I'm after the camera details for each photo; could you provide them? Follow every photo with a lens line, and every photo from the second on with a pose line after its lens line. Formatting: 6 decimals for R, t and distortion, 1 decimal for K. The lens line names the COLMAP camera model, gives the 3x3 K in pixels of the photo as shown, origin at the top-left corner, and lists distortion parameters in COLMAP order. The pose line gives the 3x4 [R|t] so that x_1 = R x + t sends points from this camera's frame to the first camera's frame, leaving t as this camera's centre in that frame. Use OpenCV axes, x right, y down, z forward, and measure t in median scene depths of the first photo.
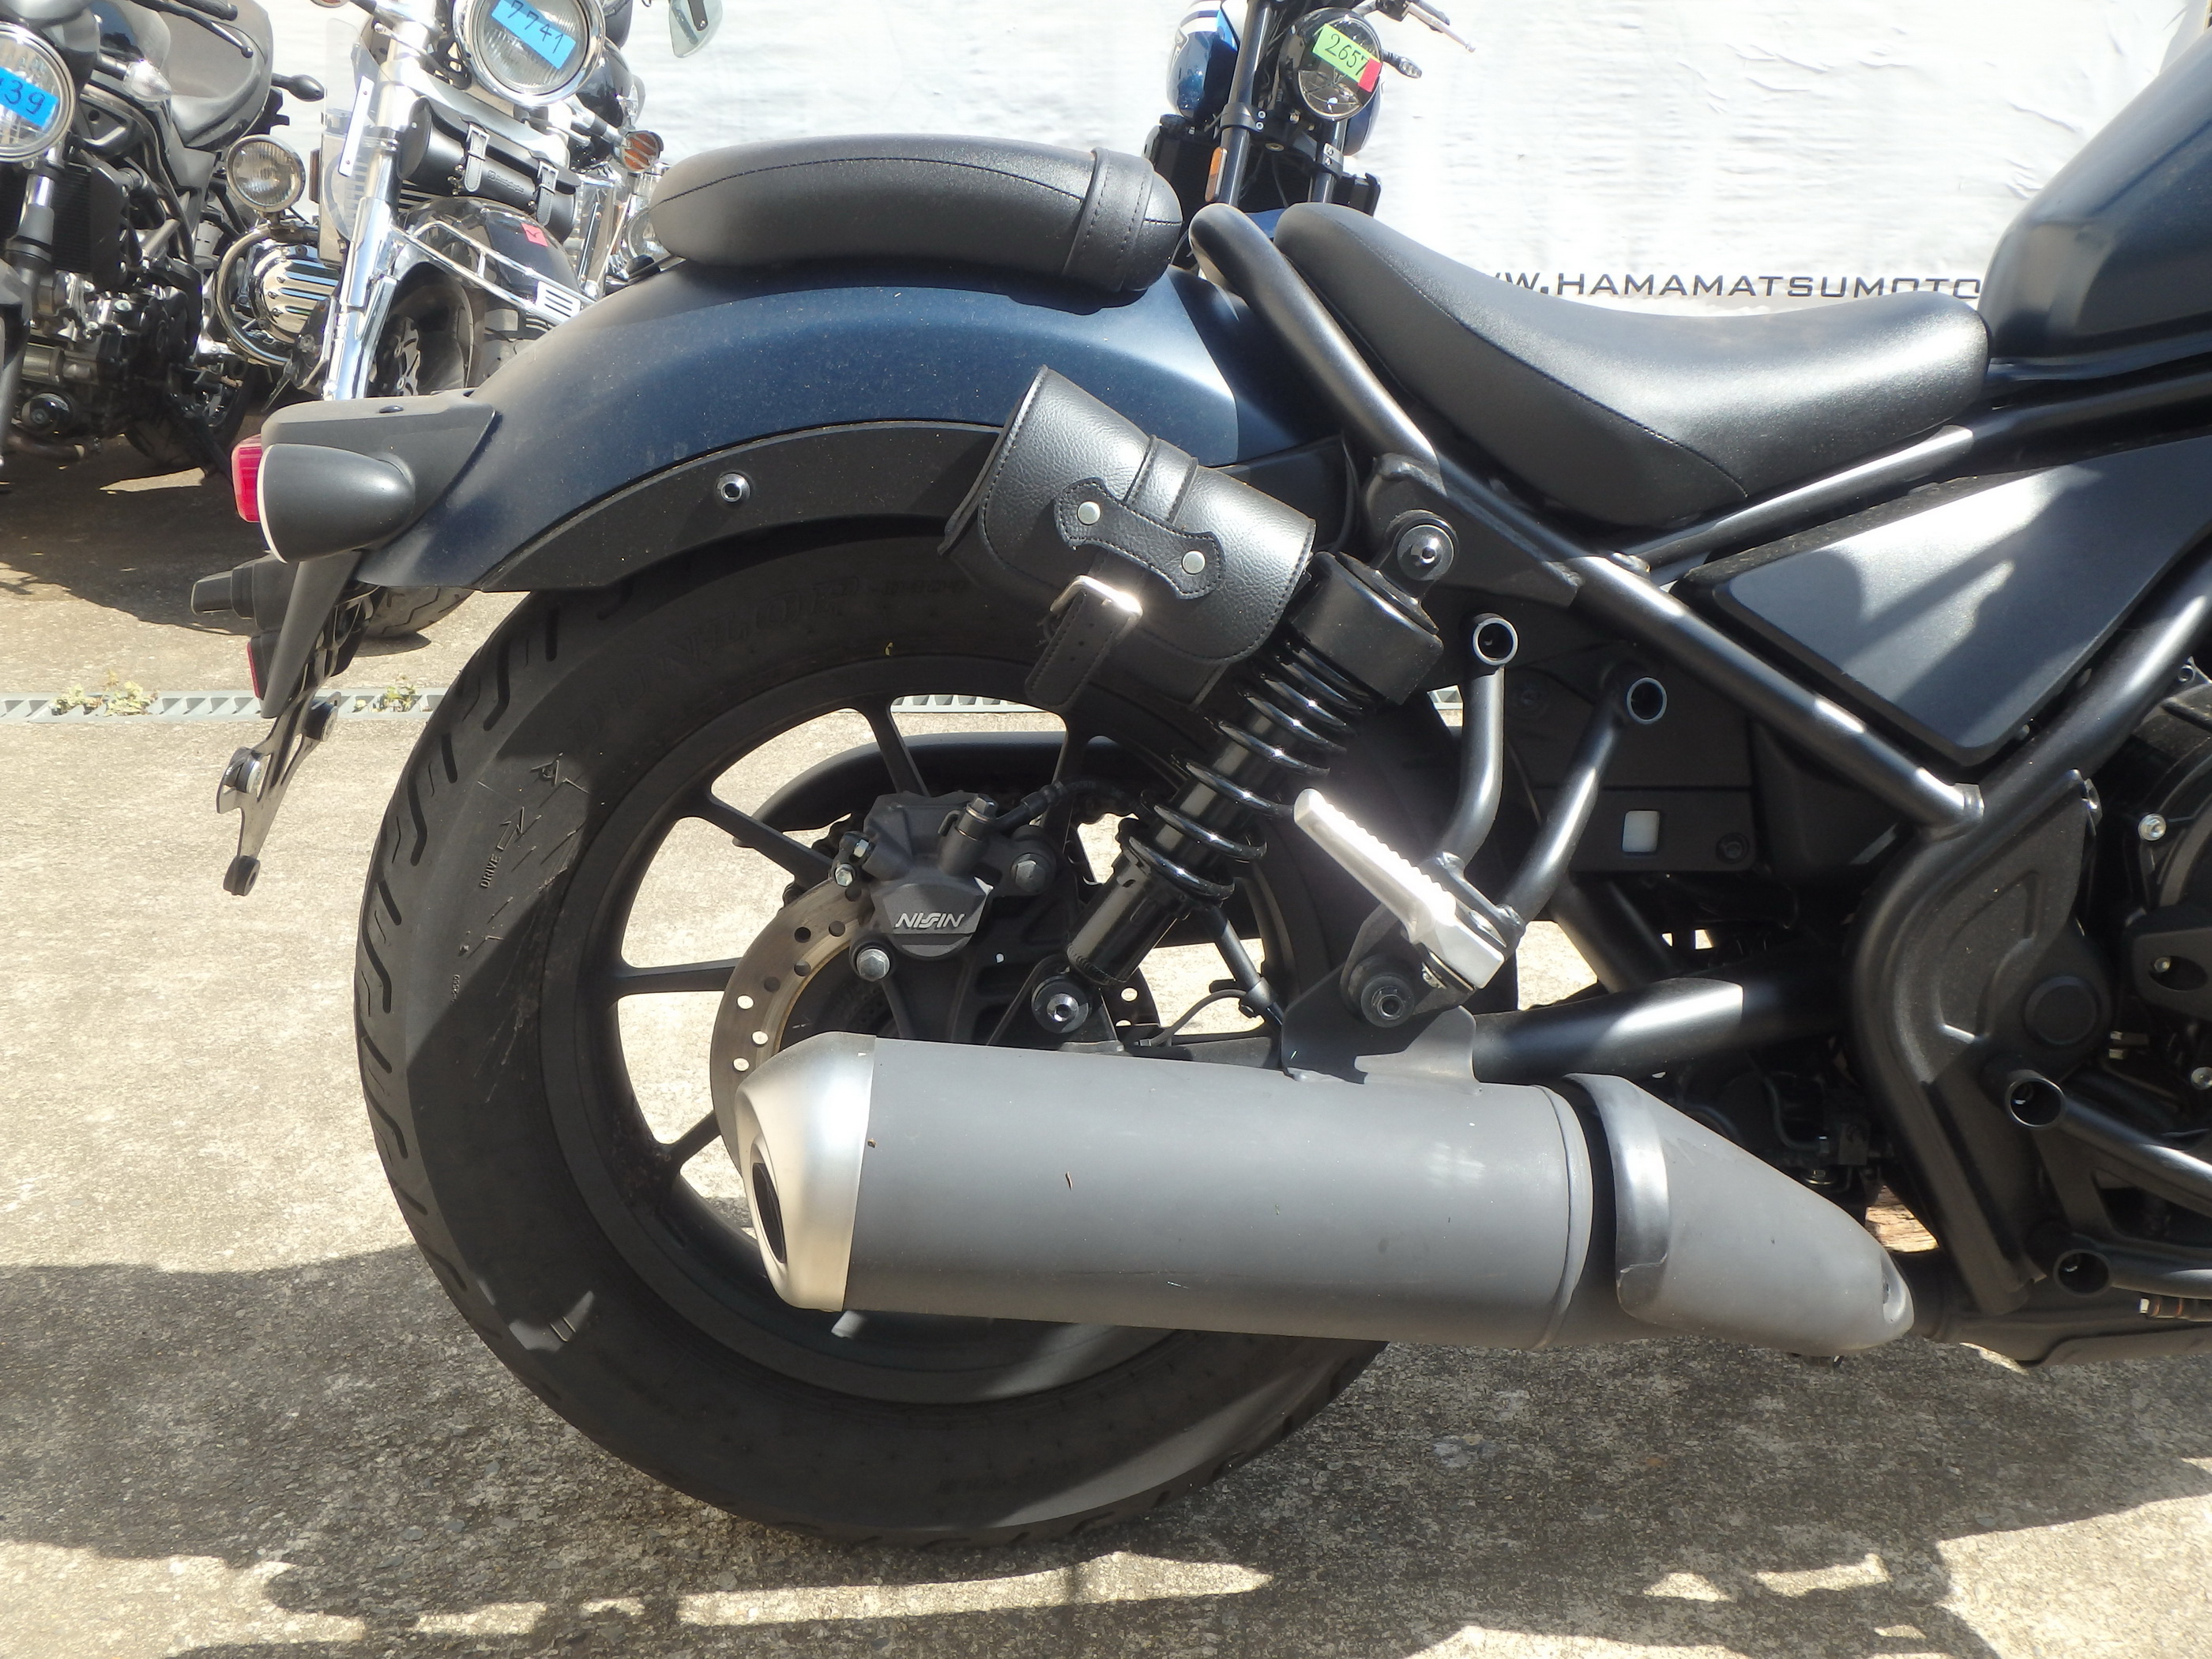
lens RADIAL K [[2203.1, 0, 1126.7], [0, 2203.1, 840.3], [0, 0, 1]] dist [0.005333, 0.000000]
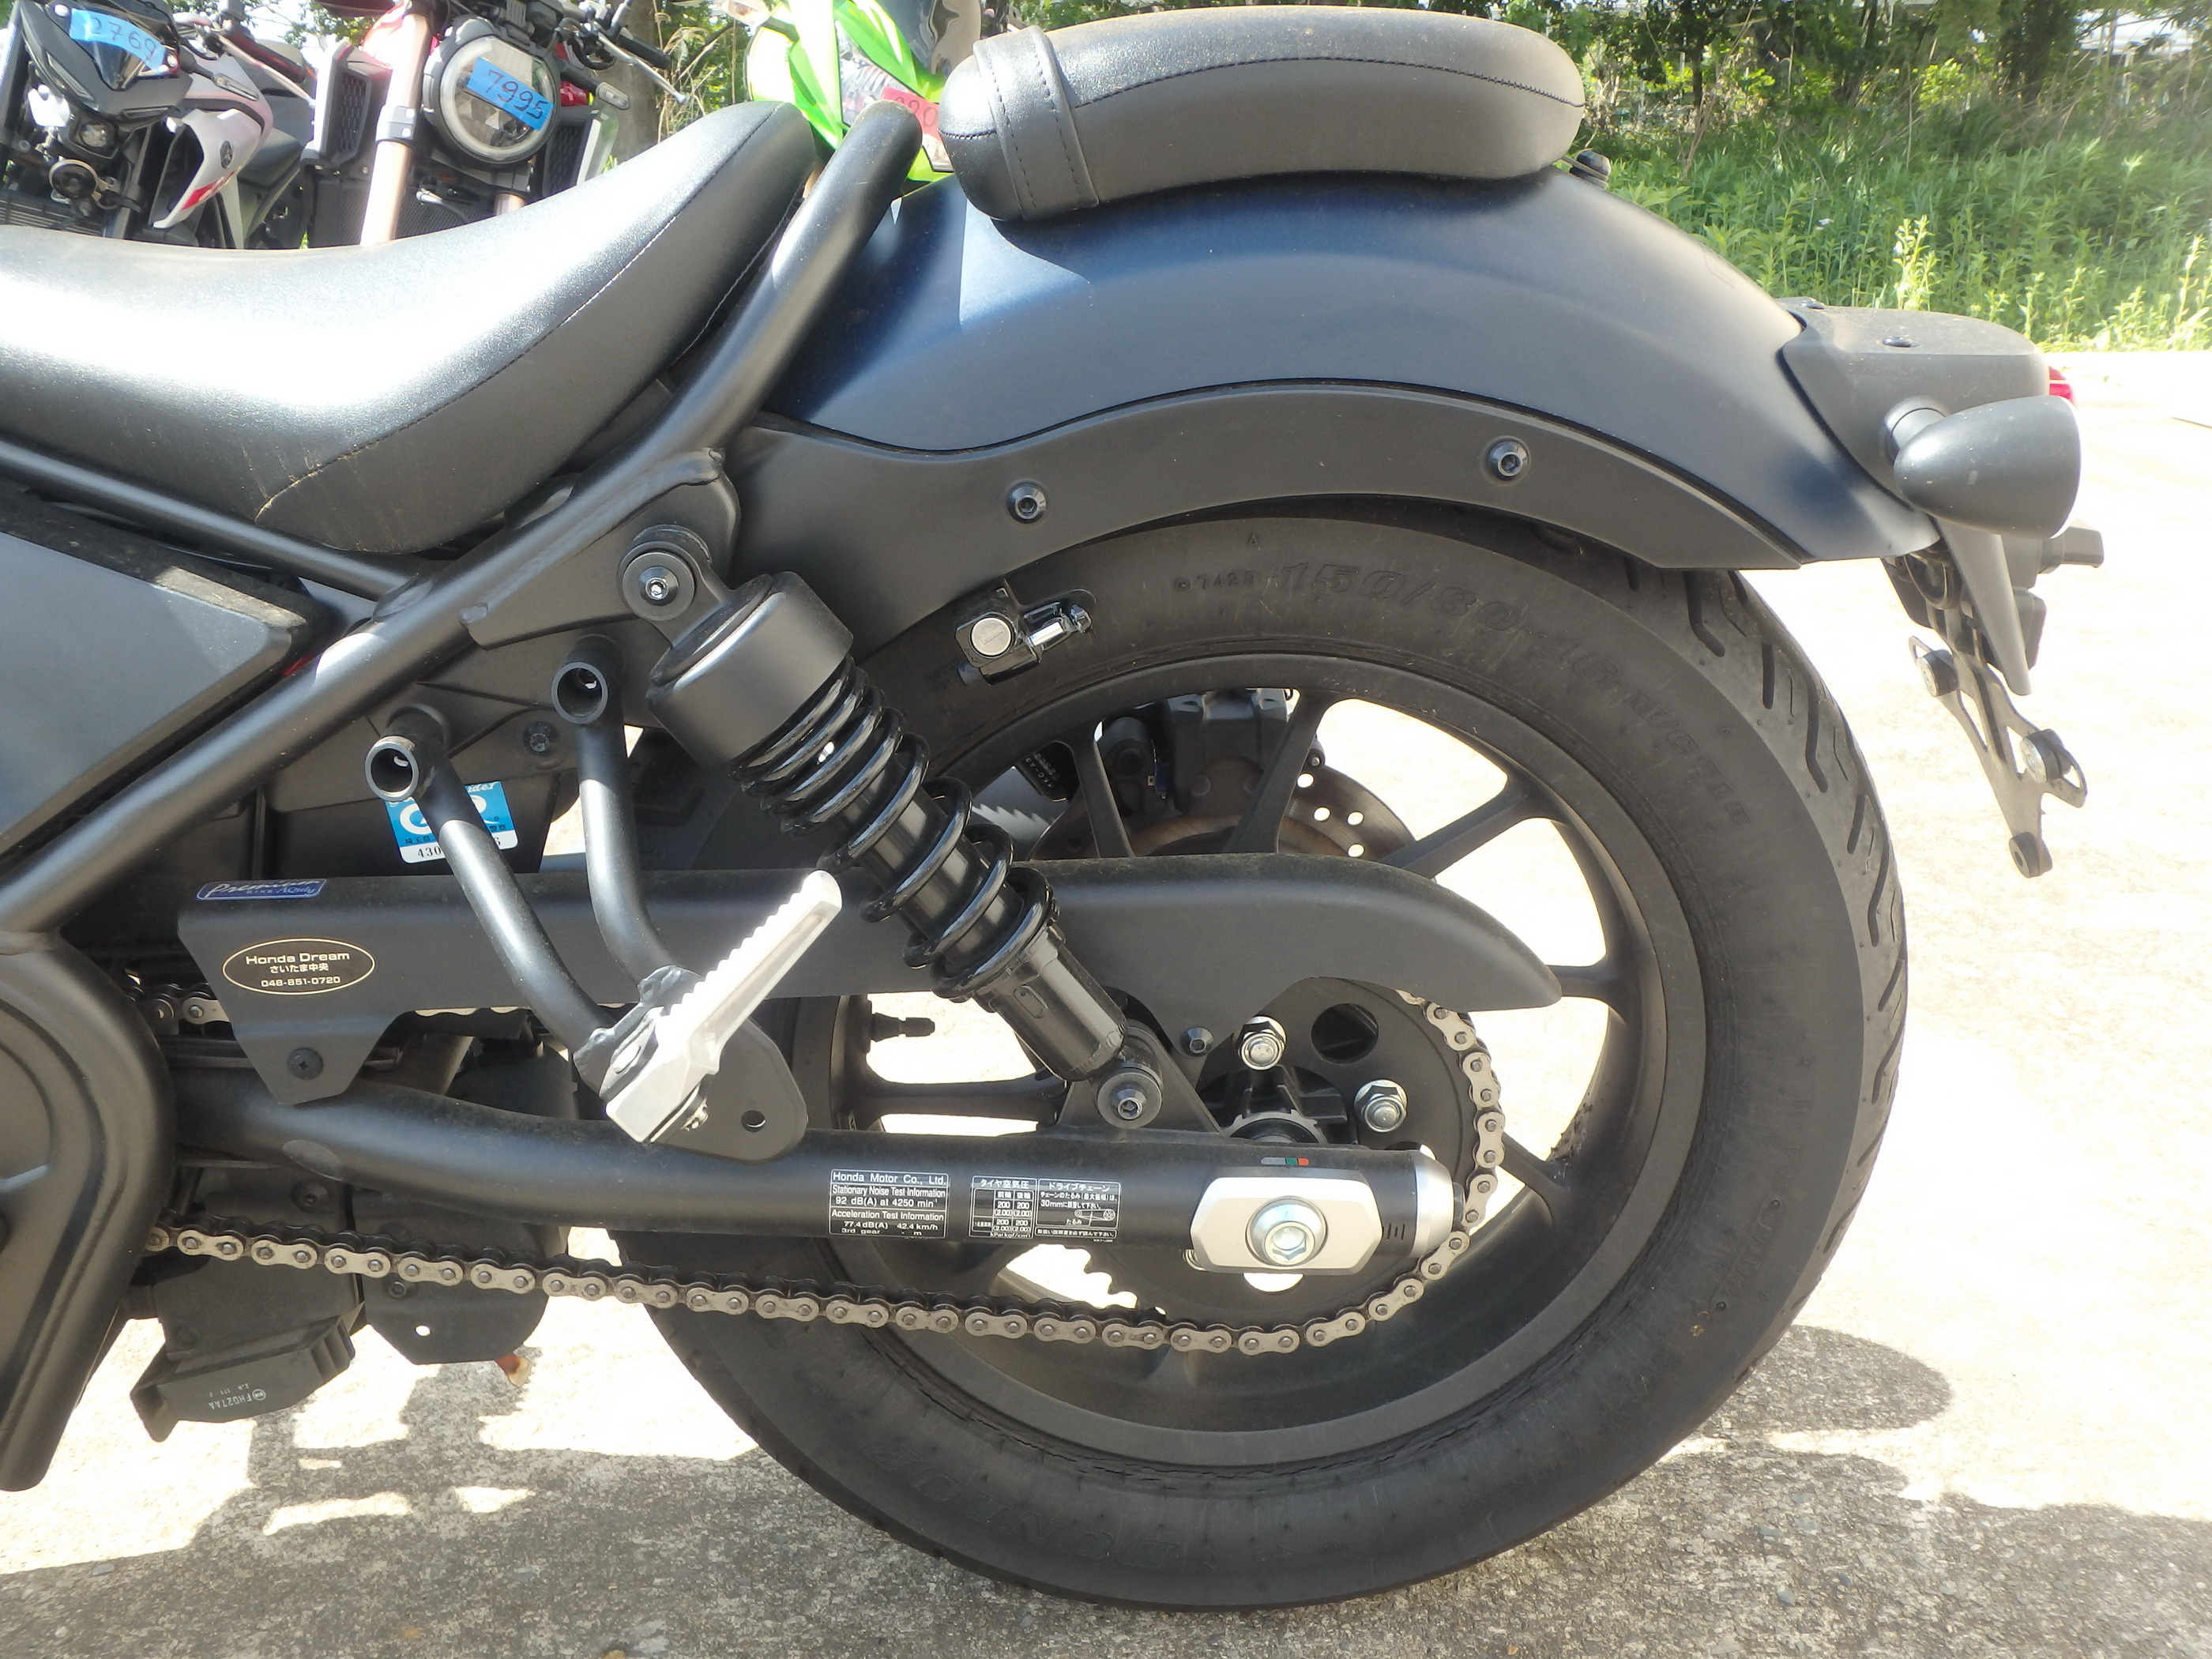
lens RADIAL K [[2203.1, 0, 1095.9], [0, 2203.1, 812.2], [0, 0, 1]] dist [0.005333, 0.000000]
pose [[-0.999928, 0.010081, 0.006572, -0.032227], [0.012001, 0.794743, 0.606828, -0.529392], [0.000894, 0.606863, -0.794806, 1.657883]]
